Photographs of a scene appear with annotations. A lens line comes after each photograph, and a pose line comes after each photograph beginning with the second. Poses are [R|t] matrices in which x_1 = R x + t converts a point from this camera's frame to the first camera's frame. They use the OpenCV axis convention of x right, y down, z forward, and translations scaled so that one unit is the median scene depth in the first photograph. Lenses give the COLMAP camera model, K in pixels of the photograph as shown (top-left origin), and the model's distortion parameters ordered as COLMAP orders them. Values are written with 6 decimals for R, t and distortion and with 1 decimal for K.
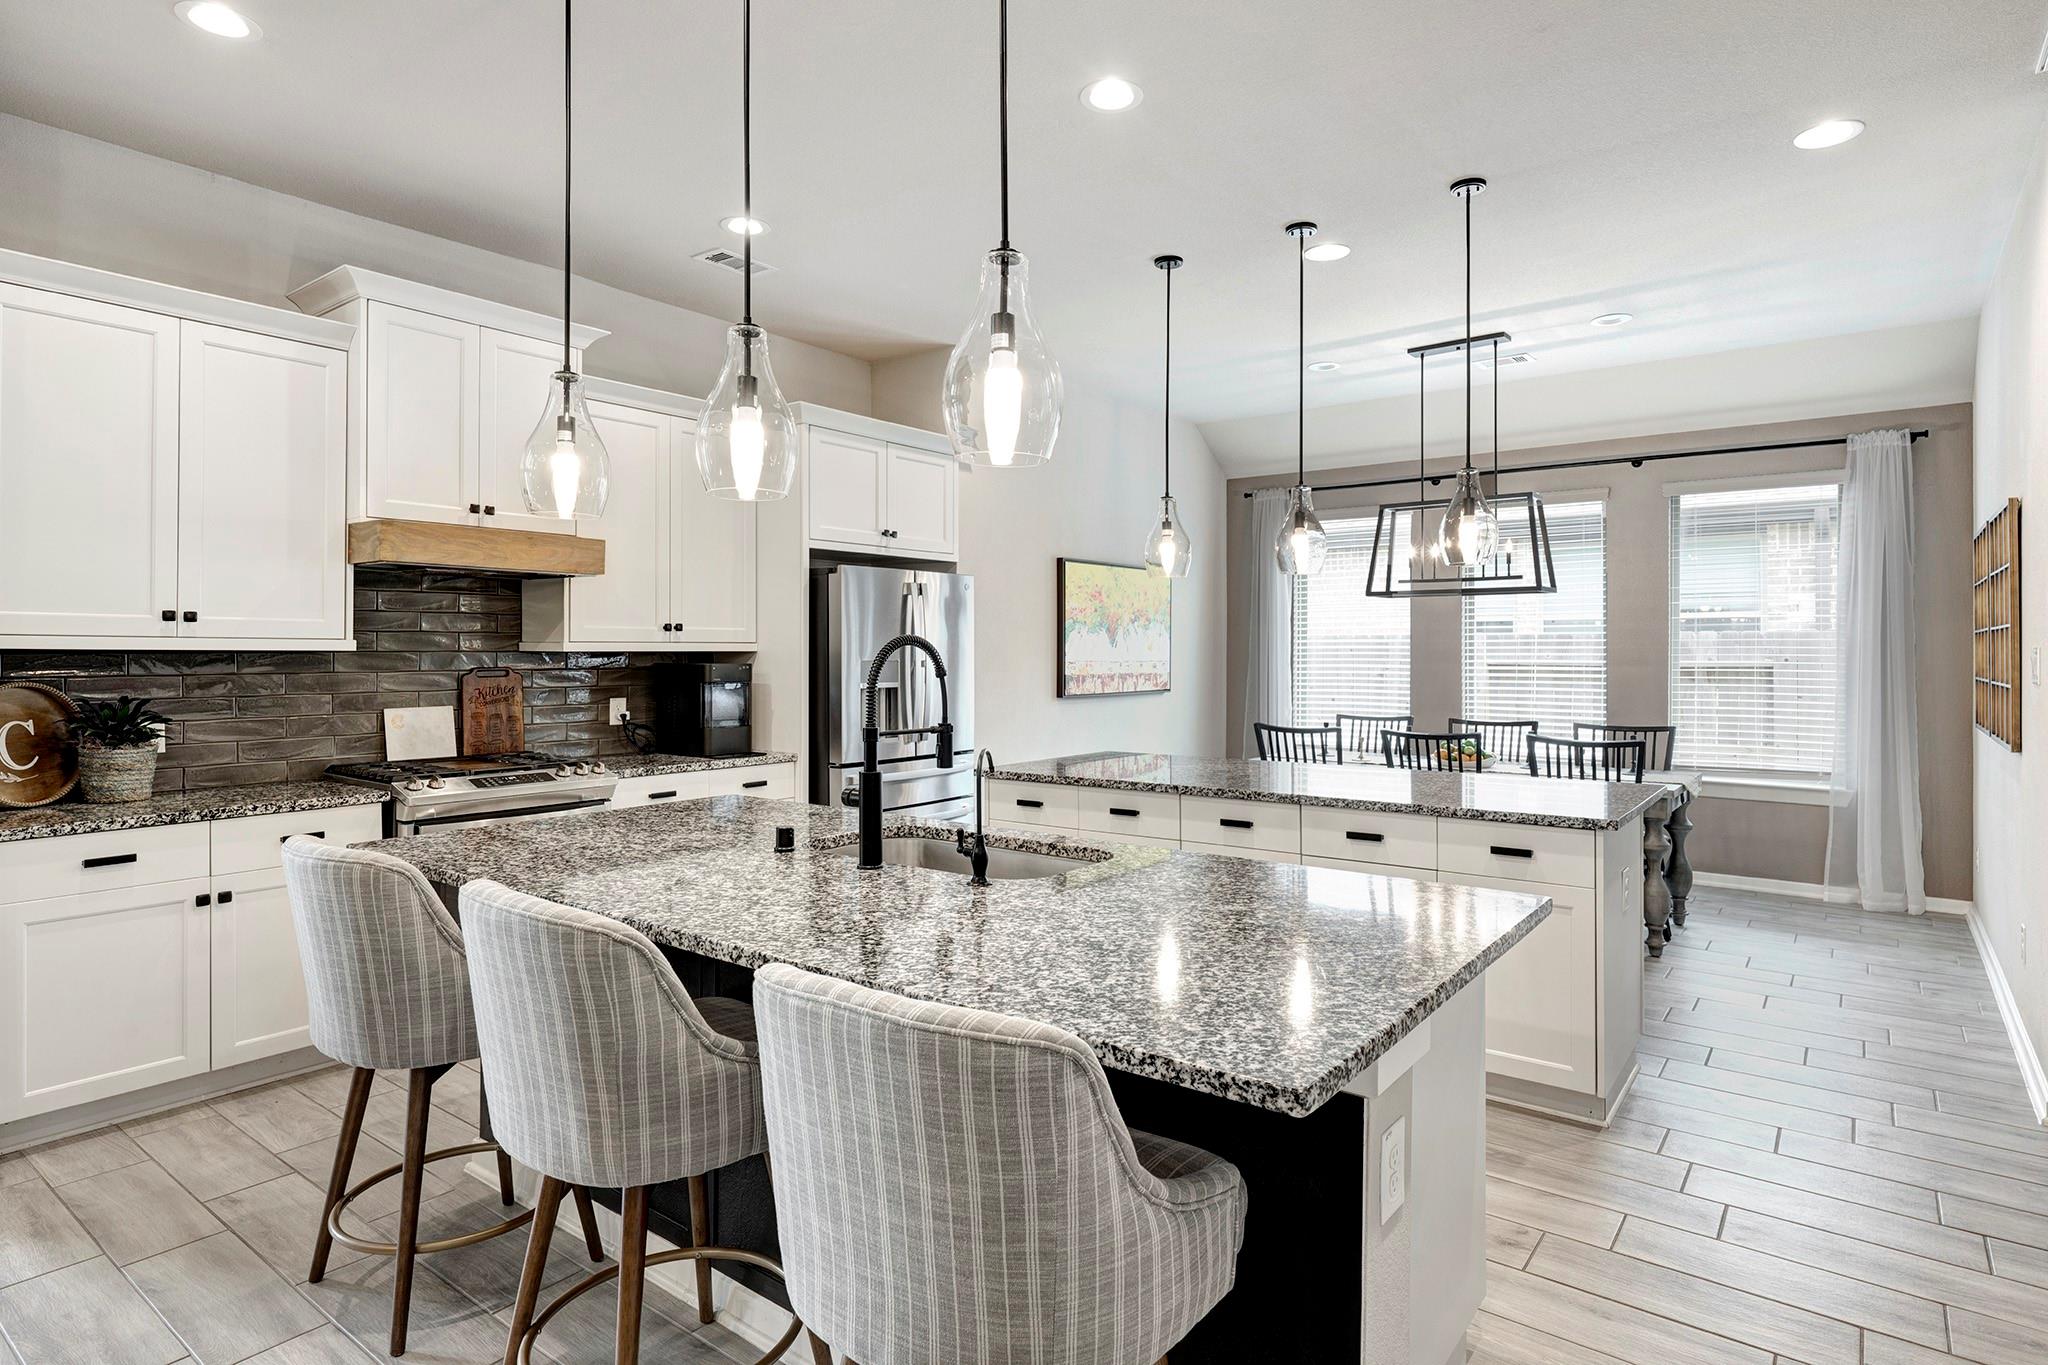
lens RADIAL K [[1072.6, 0, 1092.4], [0, 1072.6, 649.1], [0, 0, 1]] dist [0.000229, 0.000170]
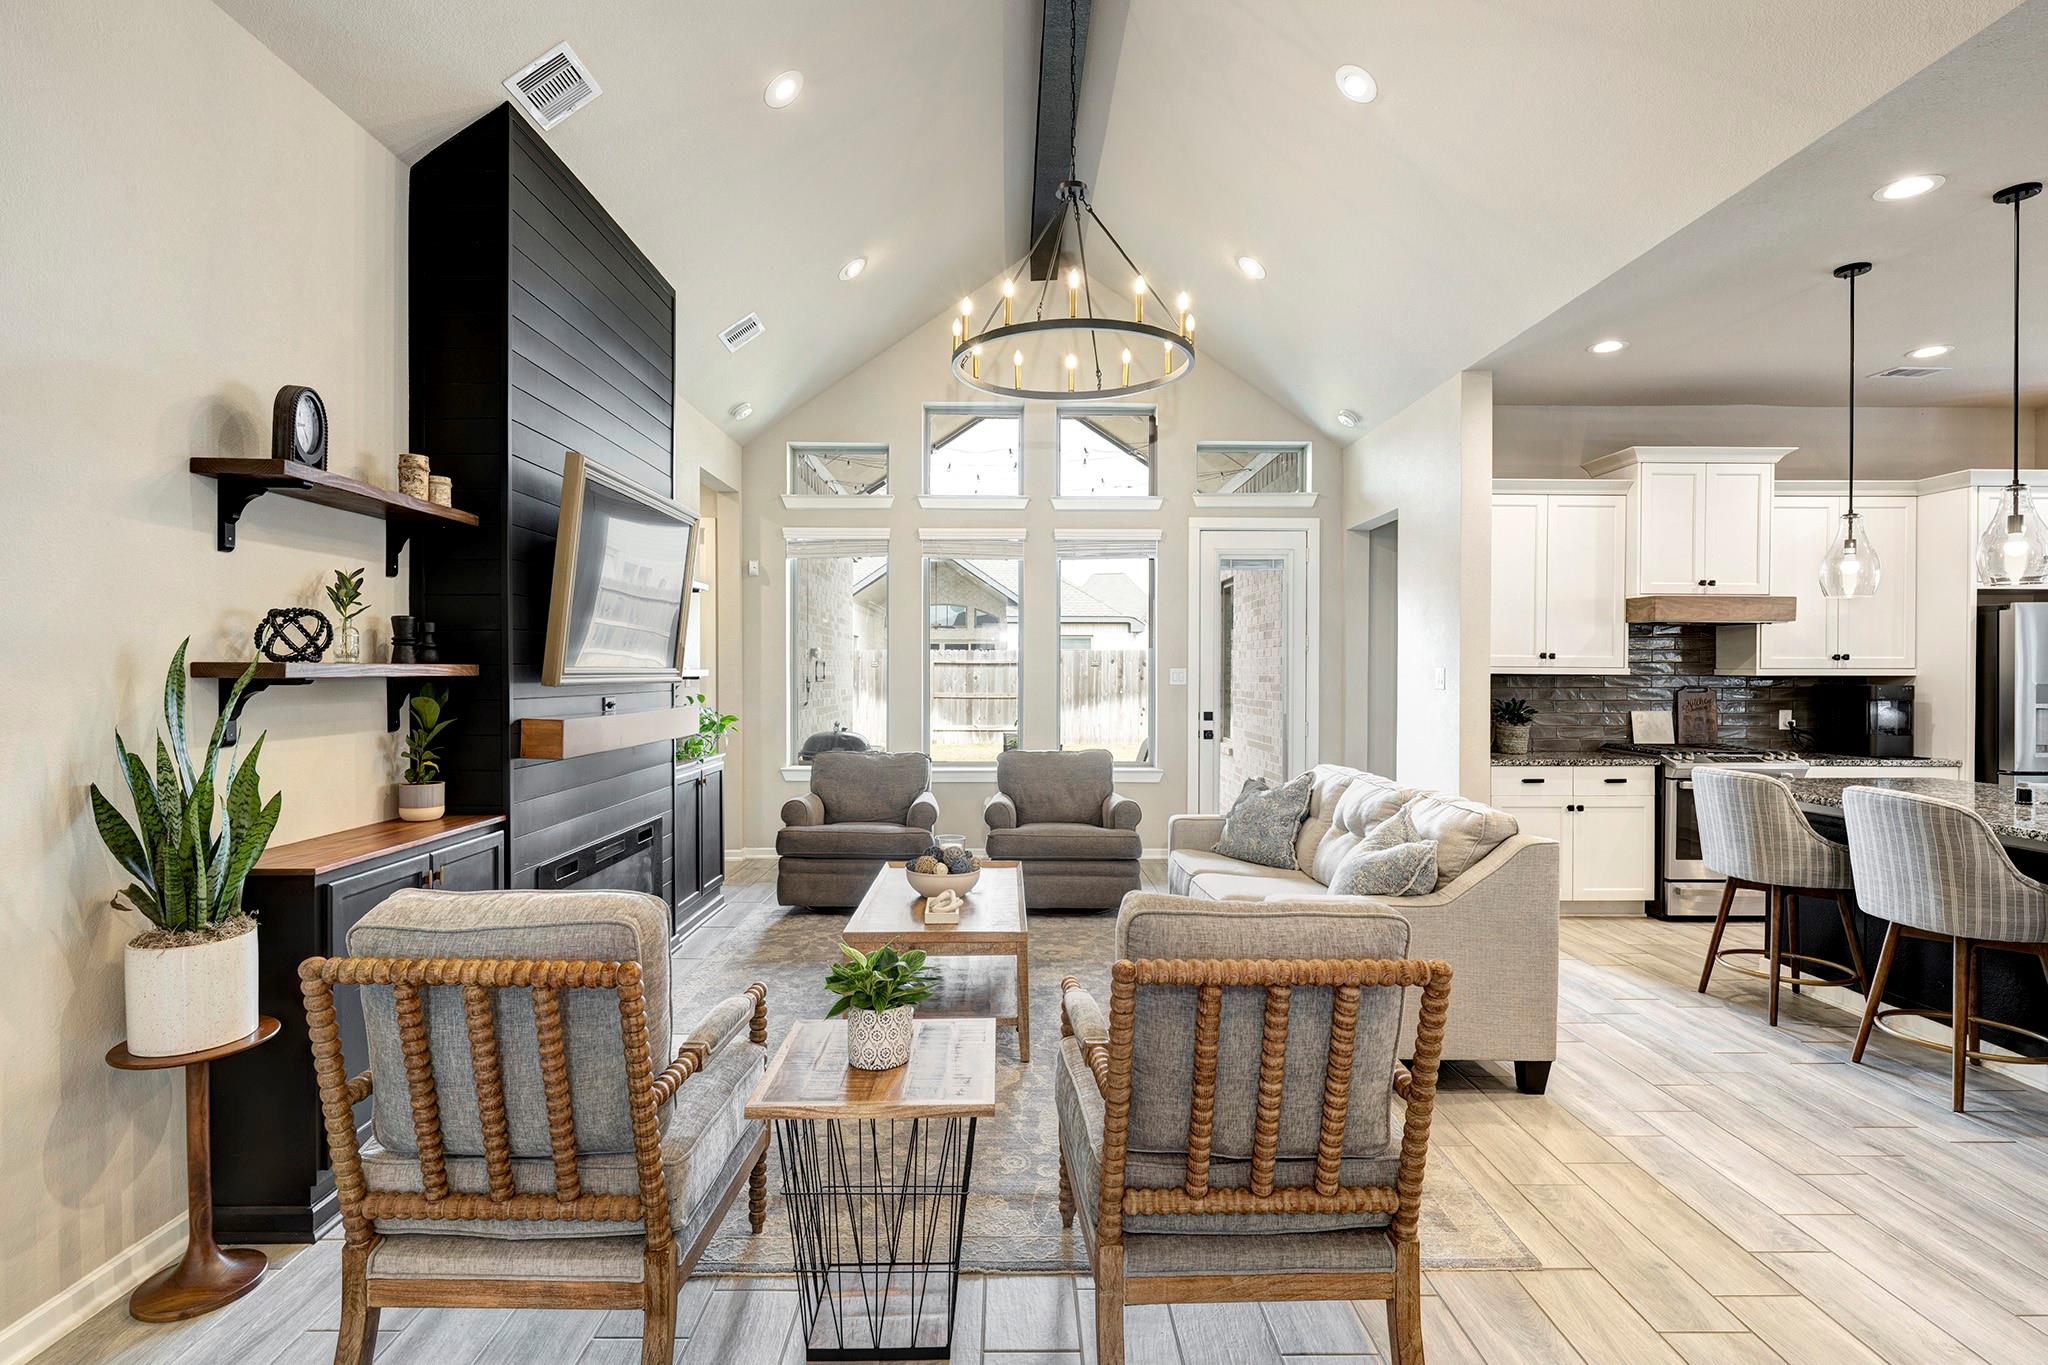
lens RADIAL K [[1018.1, 0, 1013.8], [0, 1018.1, 681.9], [0, 0, 1]] dist [-0.002235, -0.000654]
pose [[0.588755, 0.007968, -0.808272, 0.022335], [-0.000751, 0.999956, 0.009312, -0.001057], [0.808311, -0.004876, 0.588735, -0.594113]]
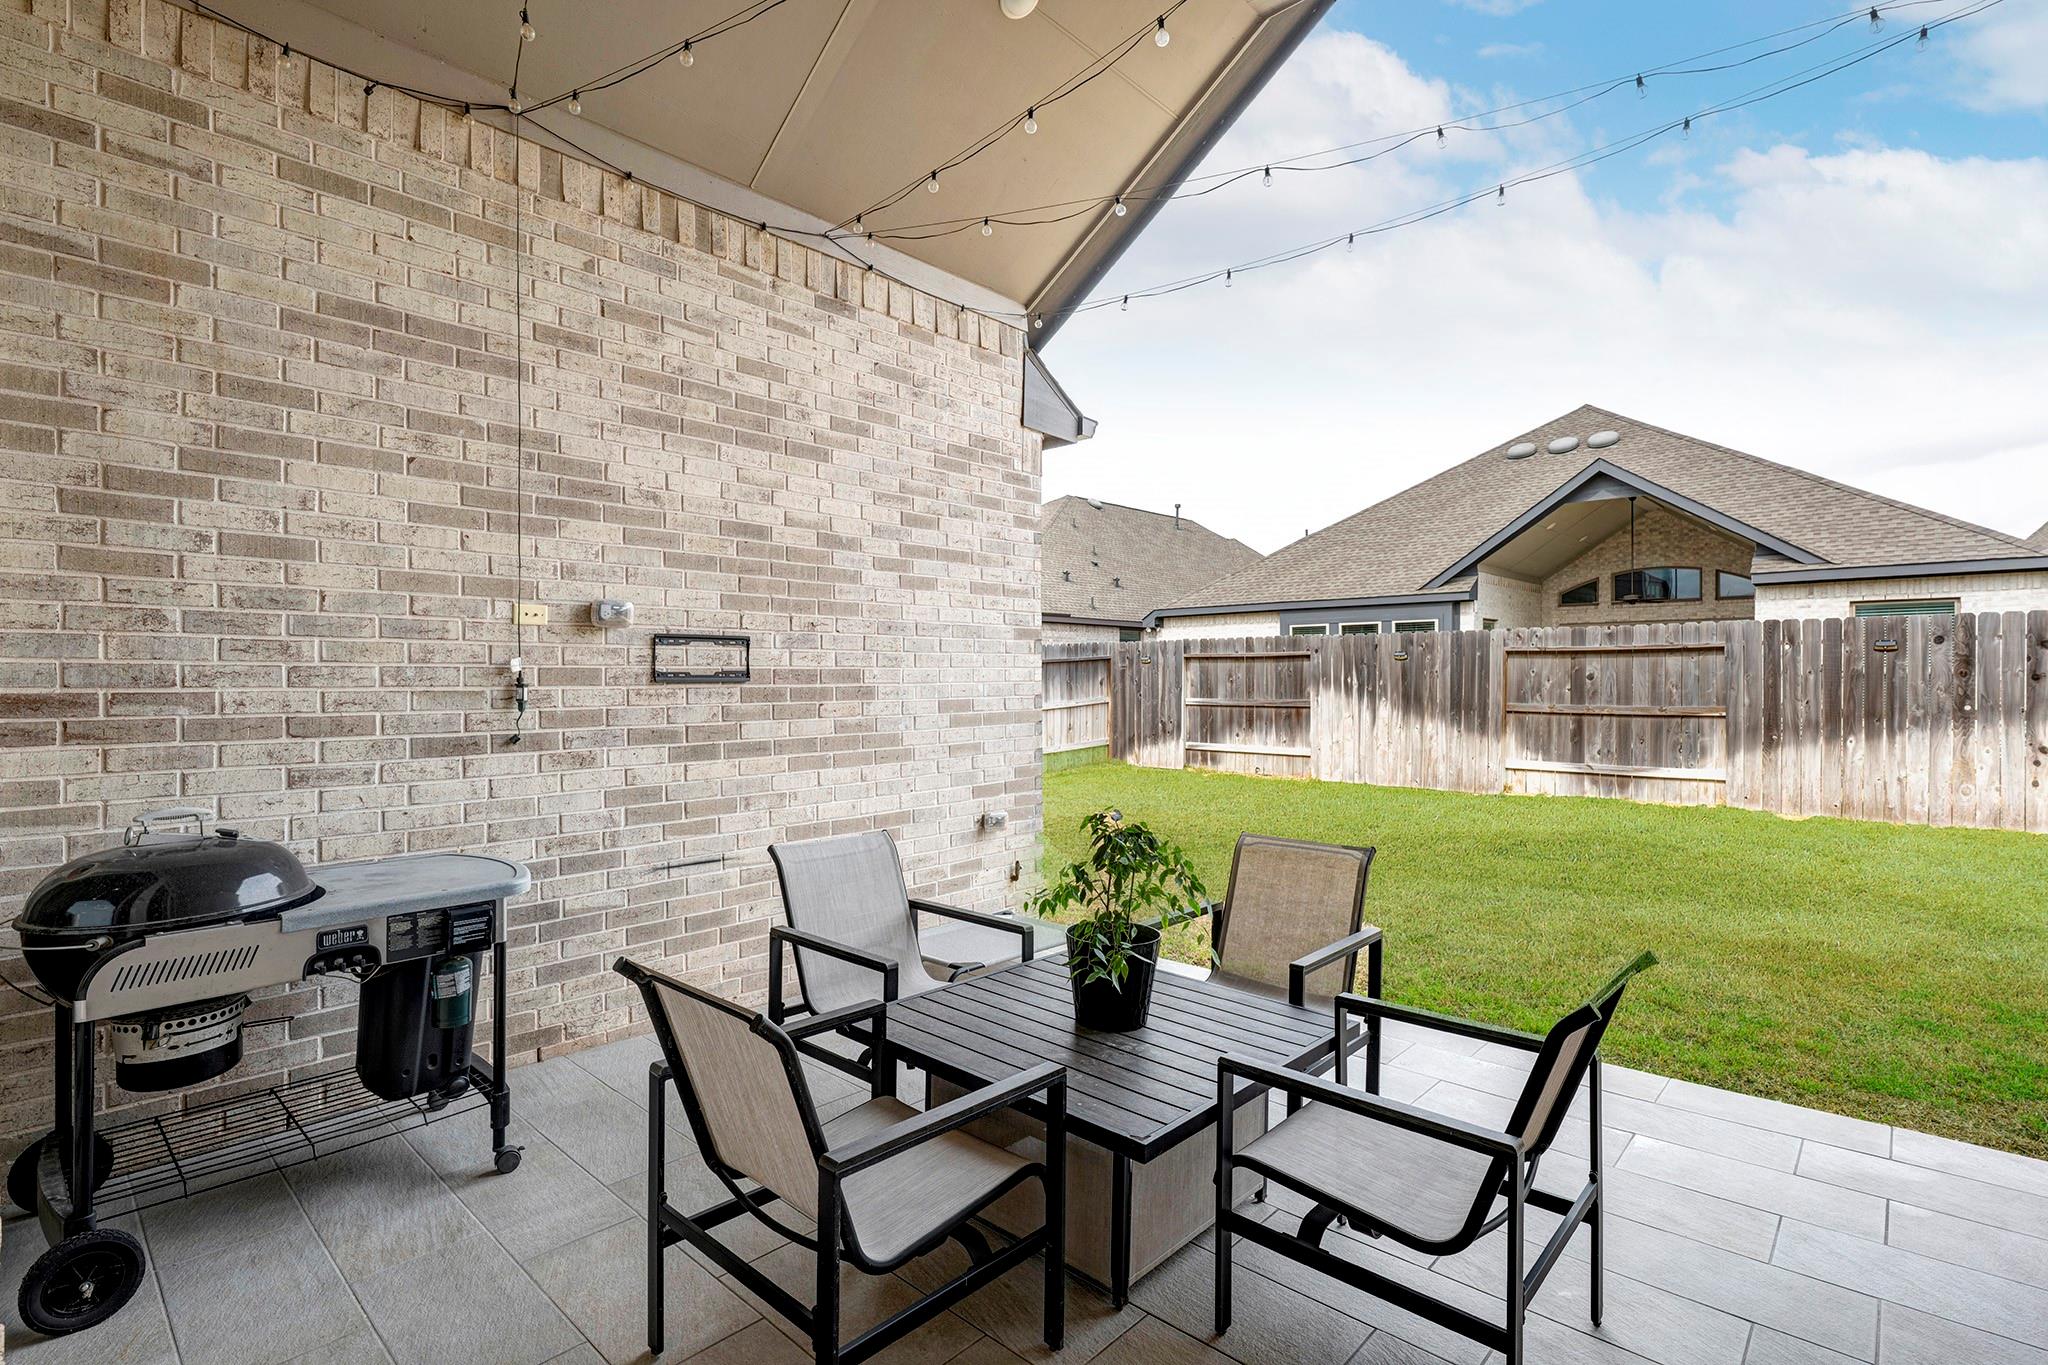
lens RADIAL K [[958.4, 0, 1024.0], [0, 958.4, 682.5], [0, 0, 1]] dist [0.002482, 0.000439]
pose [[-0.127548, 0.007836, -0.991801, -1.205922], [0.003649, 0.999966, 0.007431, 0.013959], [0.991826, -0.002671, -0.127573, 0.807173]]
